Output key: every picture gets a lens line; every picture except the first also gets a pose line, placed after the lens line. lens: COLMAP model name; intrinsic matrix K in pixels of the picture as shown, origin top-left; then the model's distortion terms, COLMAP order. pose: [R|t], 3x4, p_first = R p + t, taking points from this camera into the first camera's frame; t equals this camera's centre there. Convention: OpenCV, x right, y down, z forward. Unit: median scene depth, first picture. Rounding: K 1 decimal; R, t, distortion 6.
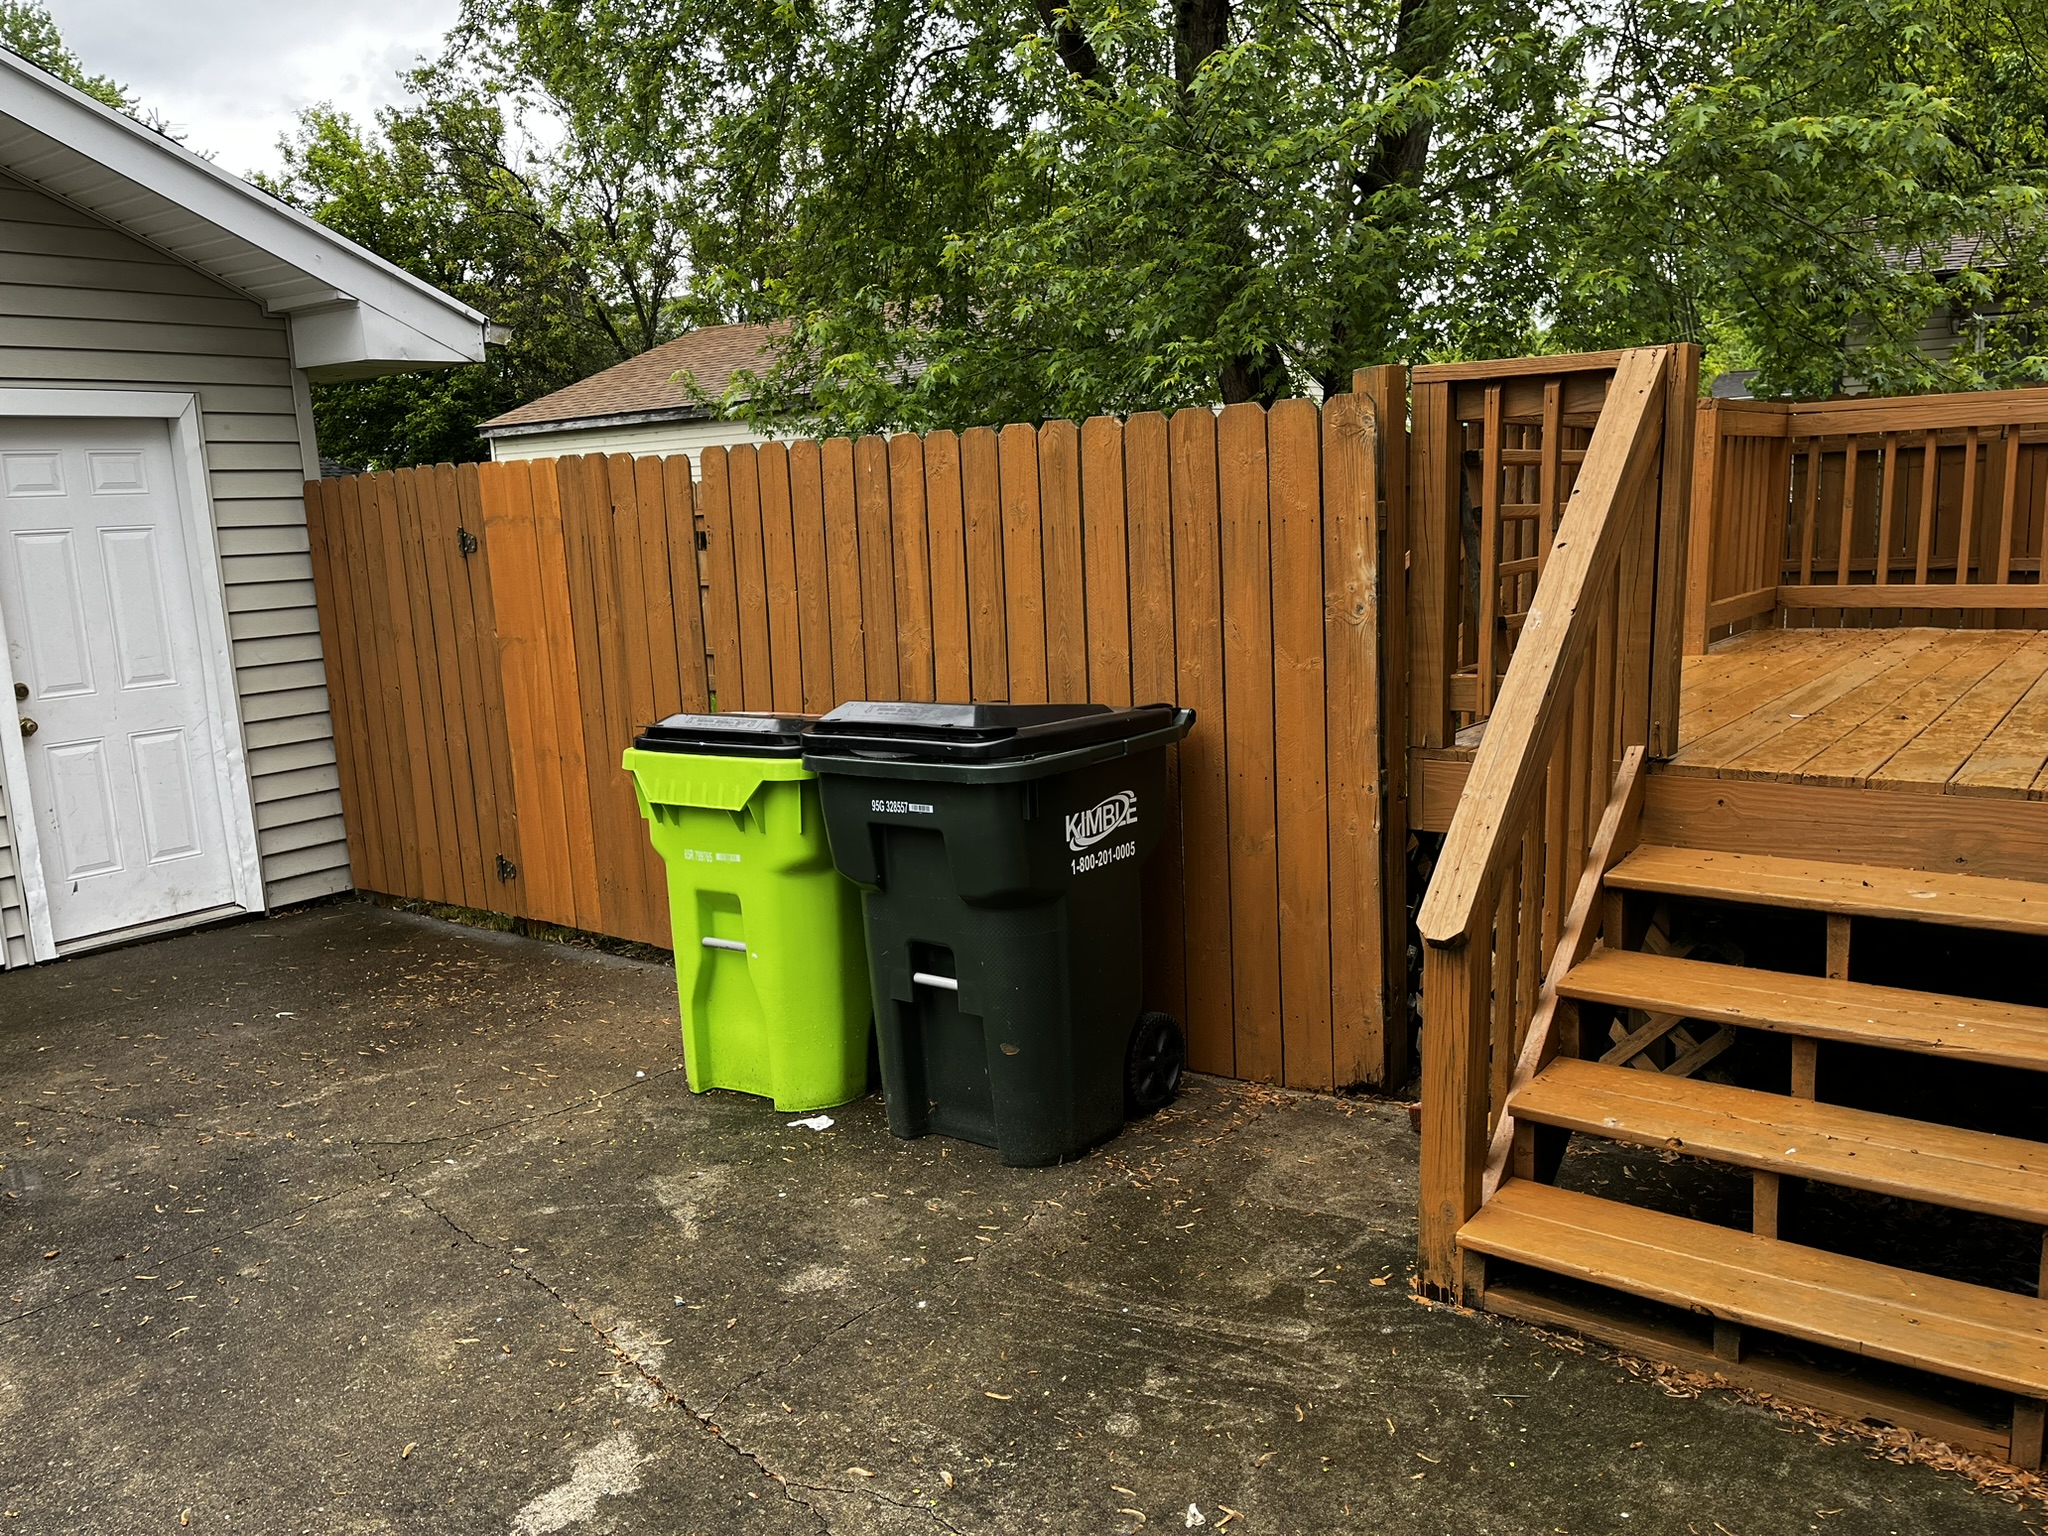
lens RADIAL K [[1566.2, 0, 1019.5], [0, 1566.2, 765.0], [0, 0, 1]] dist [0.053704, -0.076155]
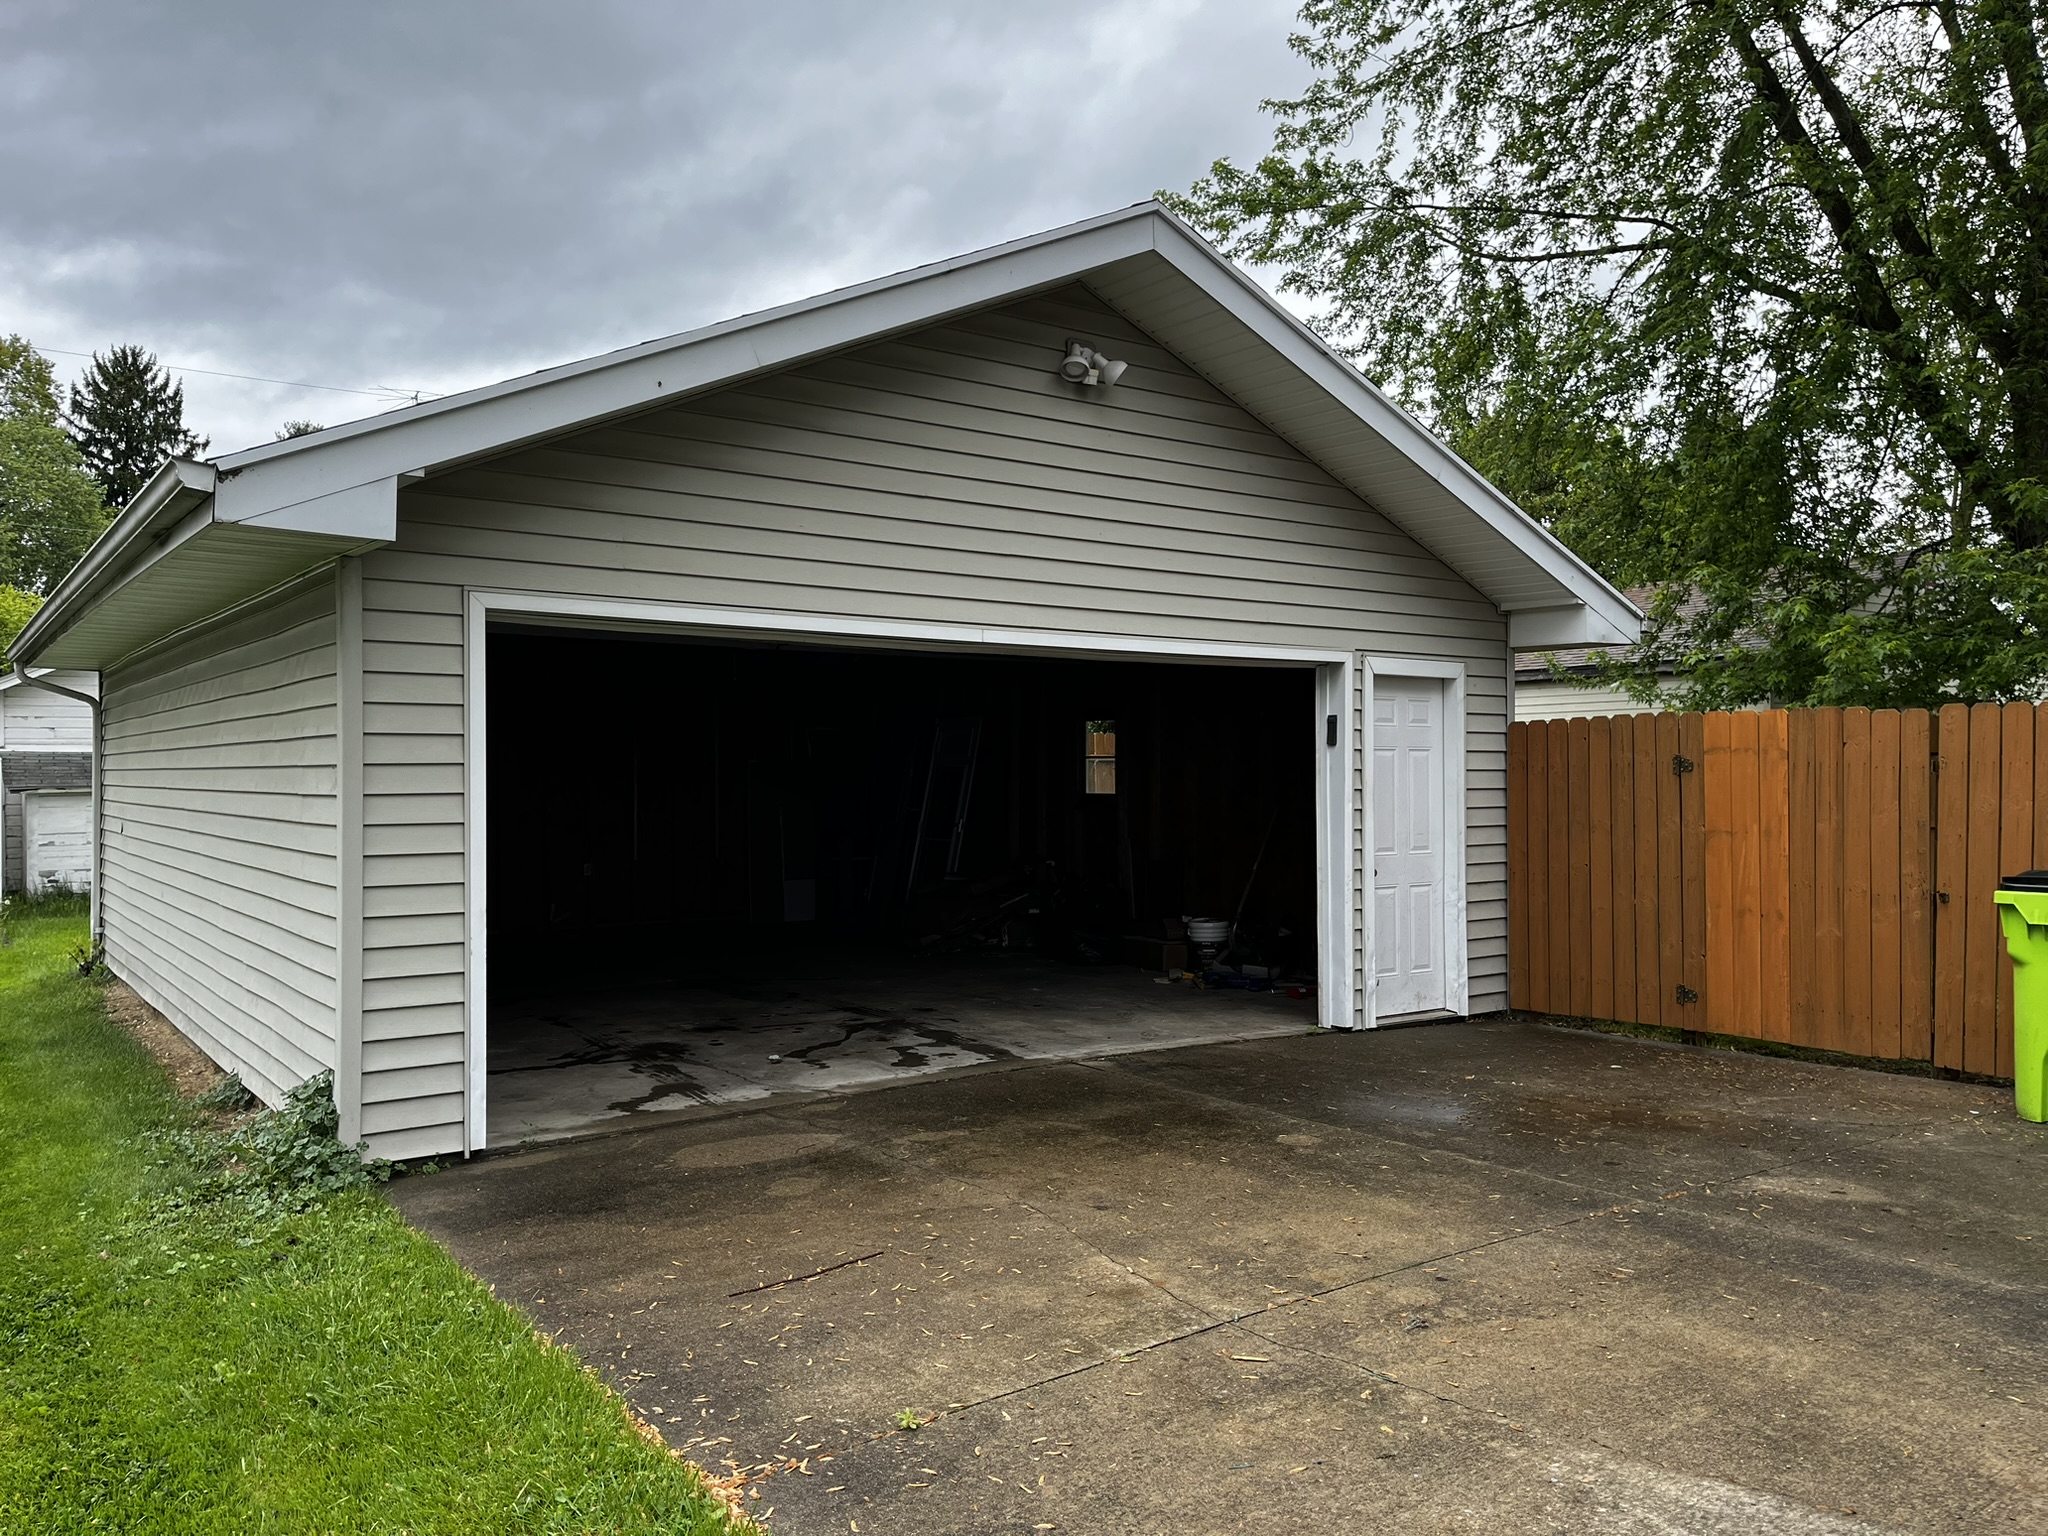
lens RADIAL K [[1566.2, 0, 1031.3], [0, 1566.2, 773.1], [0, 0, 1]] dist [0.053704, -0.076155]
pose [[0.958341, 0.040000, -0.282811, -0.498579], [-0.084515, 0.985519, -0.147001, 0.128108], [0.272836, 0.164779, 0.947844, -0.534668]]
